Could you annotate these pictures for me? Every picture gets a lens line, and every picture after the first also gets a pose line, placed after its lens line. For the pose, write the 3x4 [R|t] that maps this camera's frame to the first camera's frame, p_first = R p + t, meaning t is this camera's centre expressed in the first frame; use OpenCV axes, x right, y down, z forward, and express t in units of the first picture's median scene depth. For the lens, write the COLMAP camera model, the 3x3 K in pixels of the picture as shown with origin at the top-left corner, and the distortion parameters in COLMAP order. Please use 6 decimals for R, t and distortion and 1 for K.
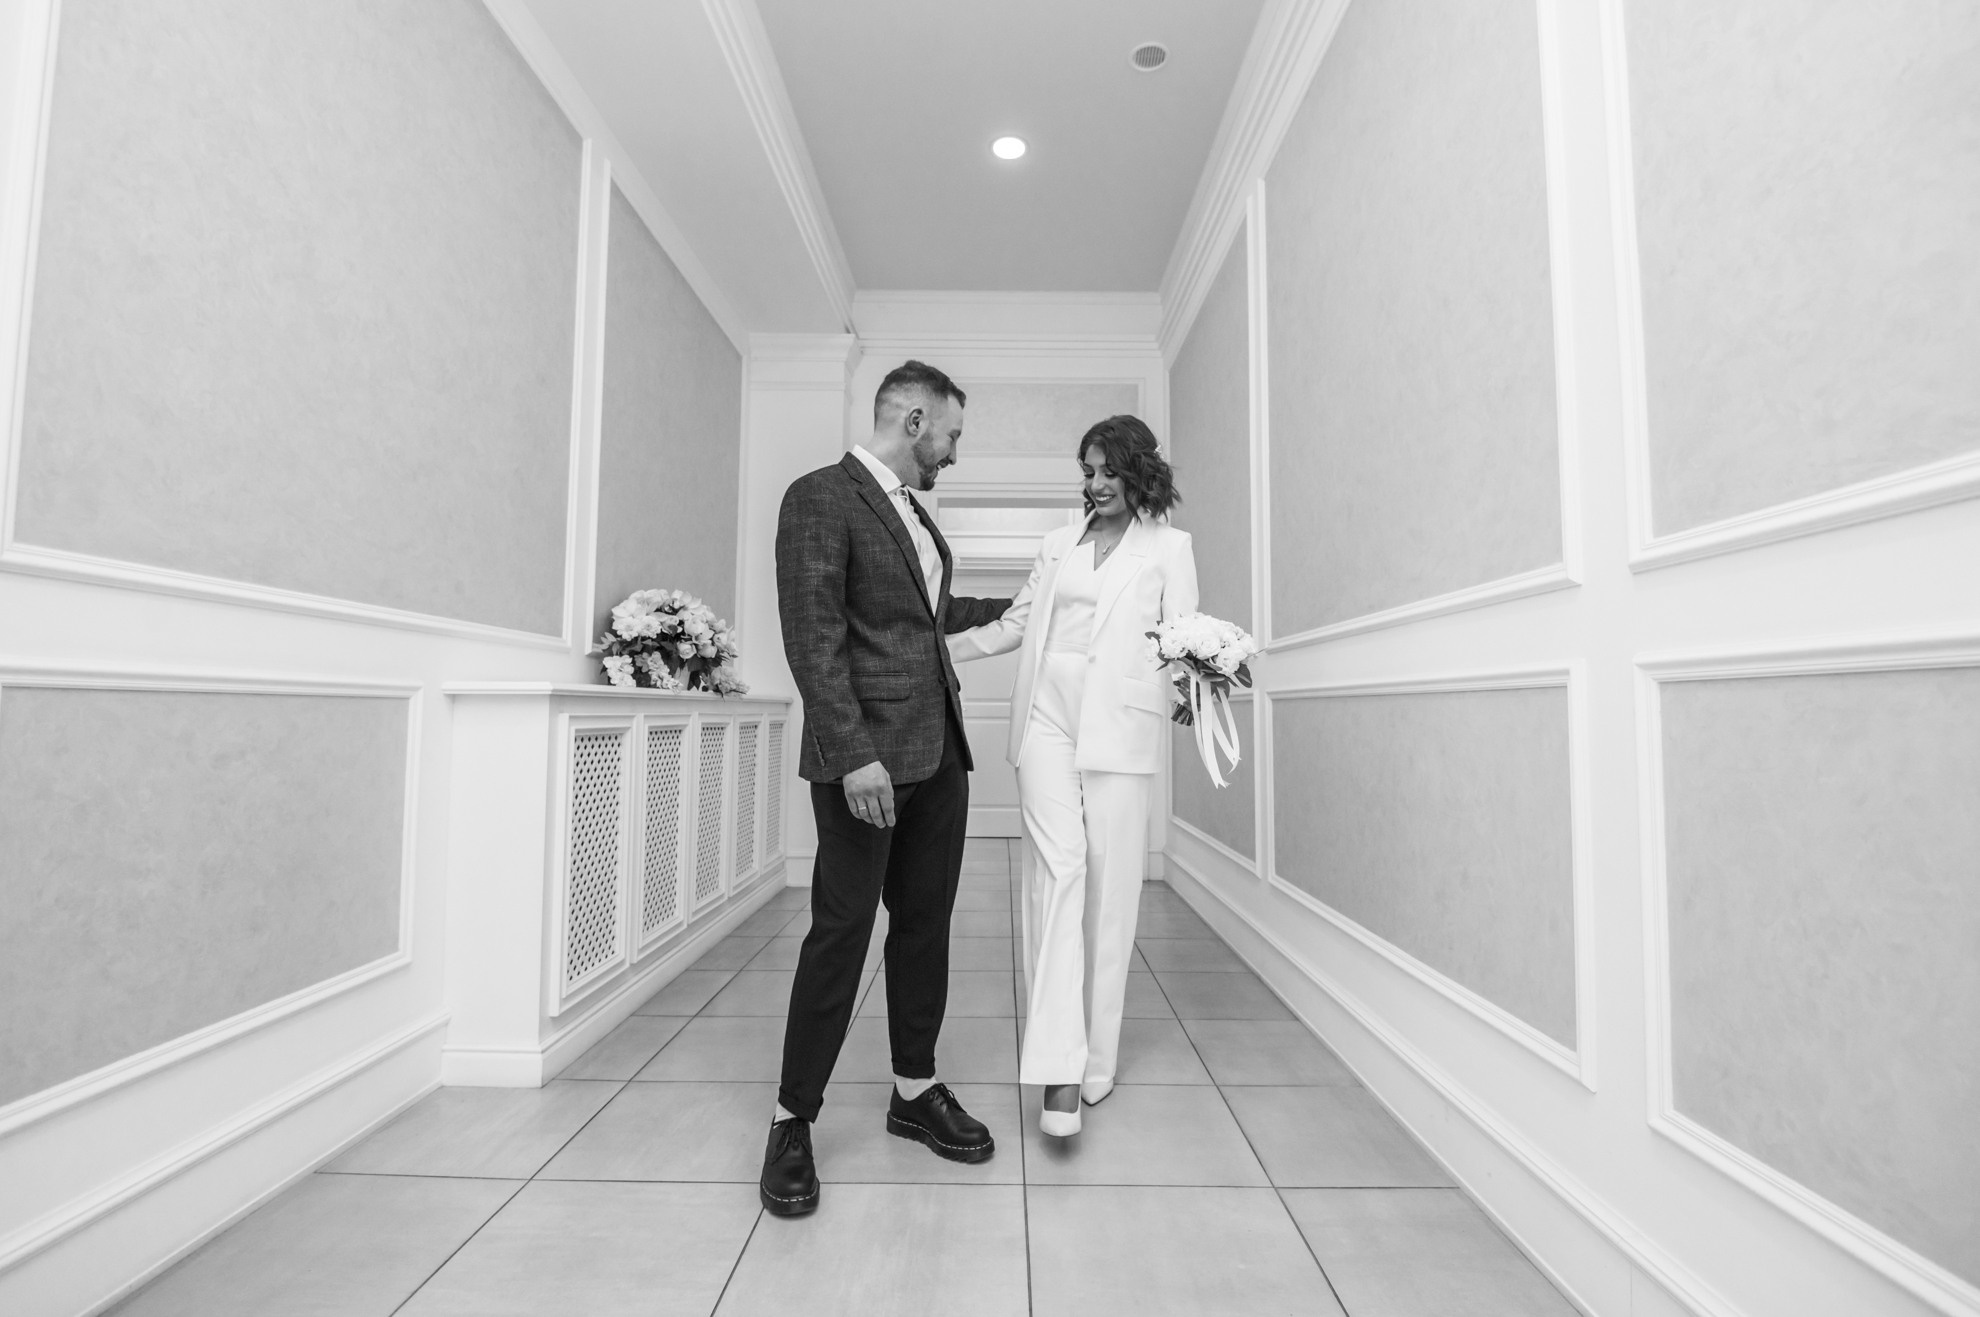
lens RADIAL K [[998.2, 0, 986.3], [0, 998.2, 658.7], [0, 0, 1]] dist [-0.023588, -0.001328]
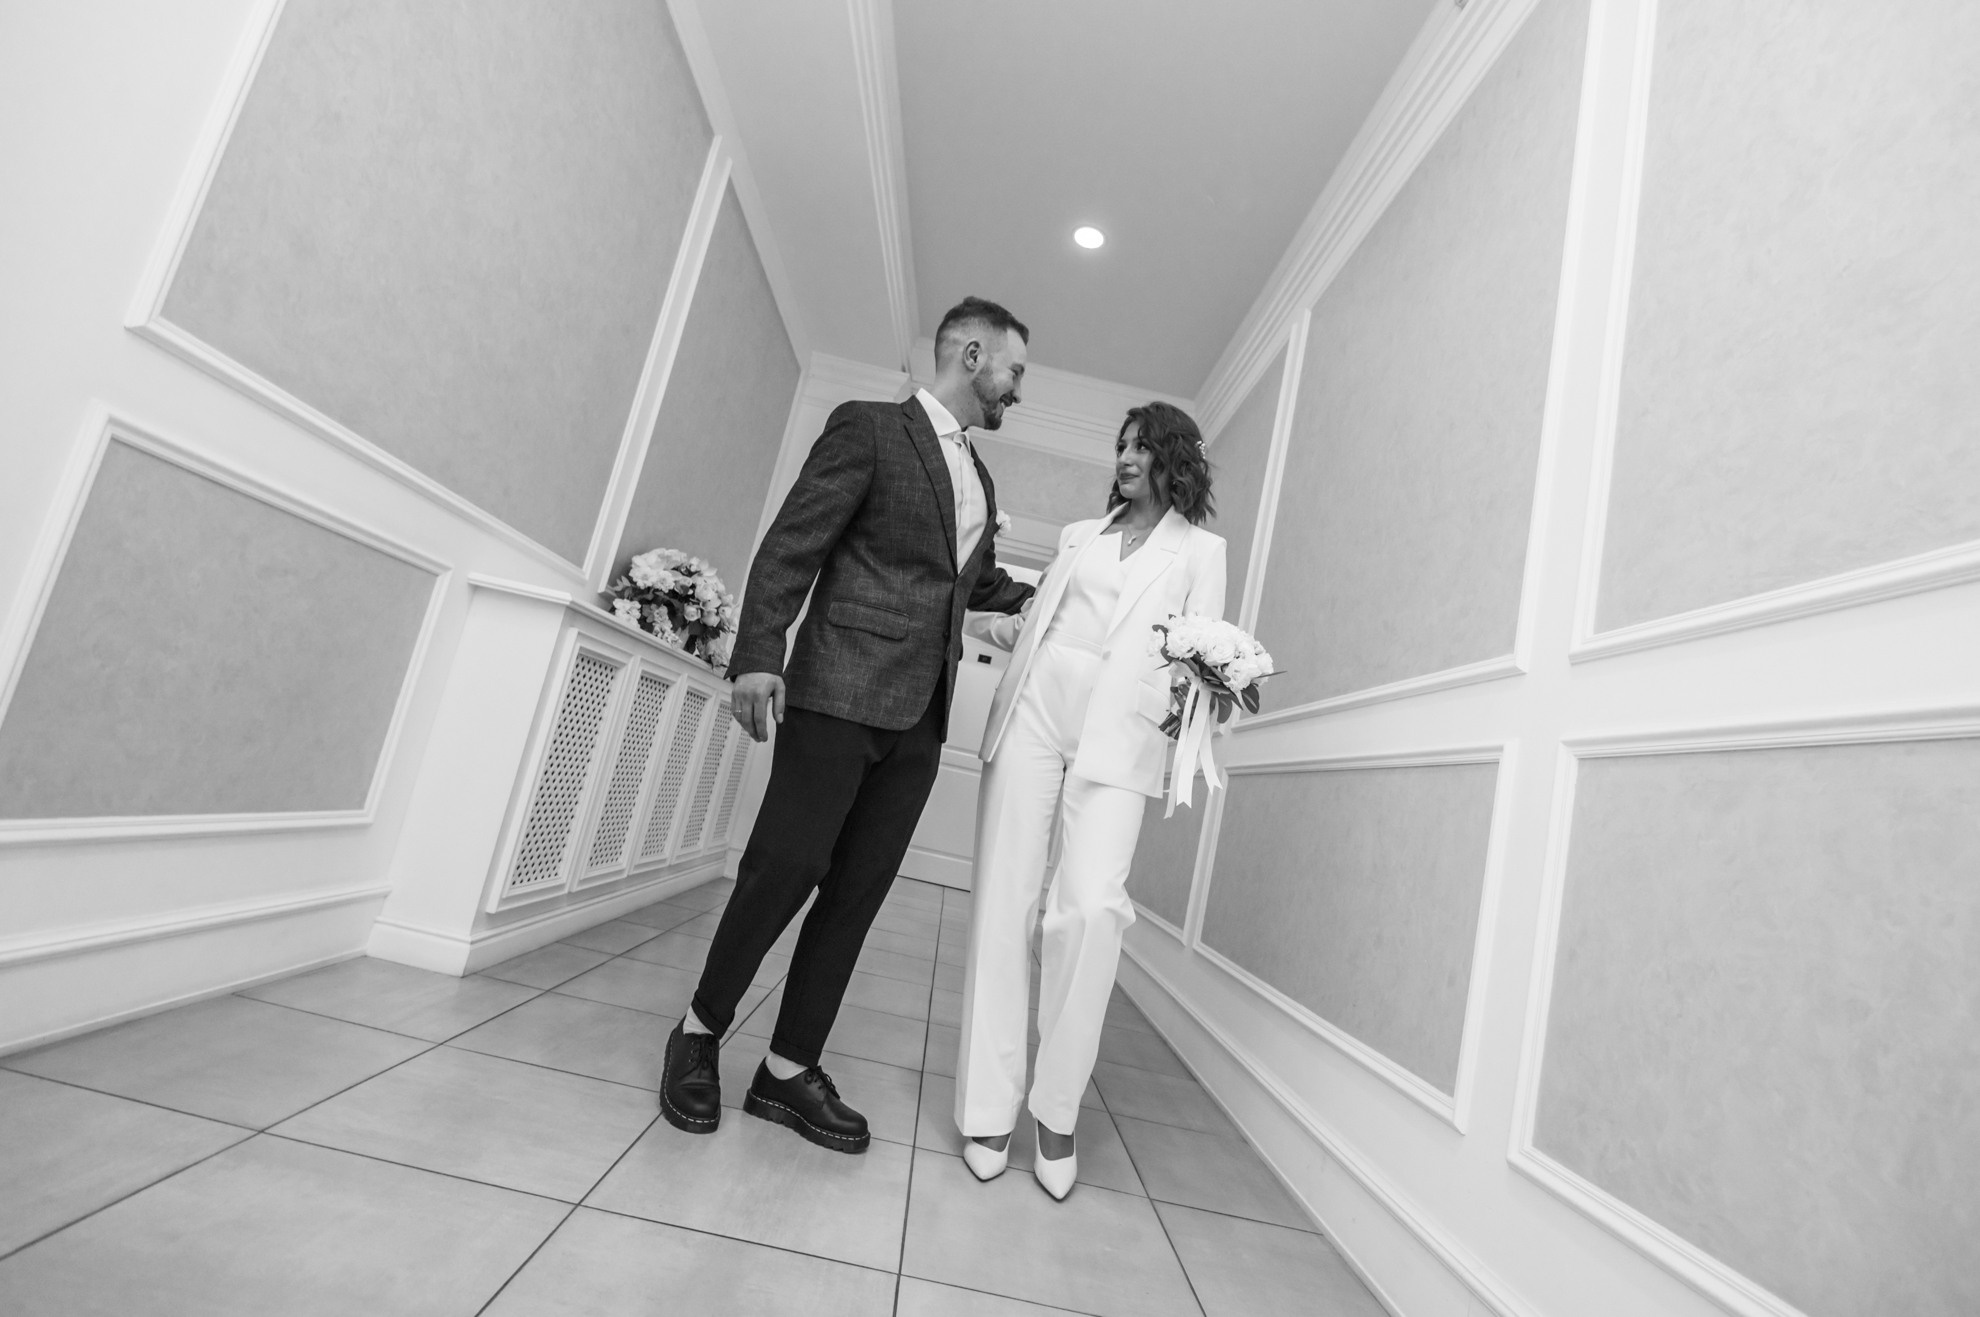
lens RADIAL K [[998.2, 0, 986.3], [0, 998.2, 658.7], [0, 0, 1]] dist [-0.023588, -0.001328]
pose [[0.976383, 0.215064, 0.020565, -0.014935], [-0.212136, 0.972389, -0.097255, 0.100009], [-0.040913, 0.090596, 0.995047, -0.062477]]
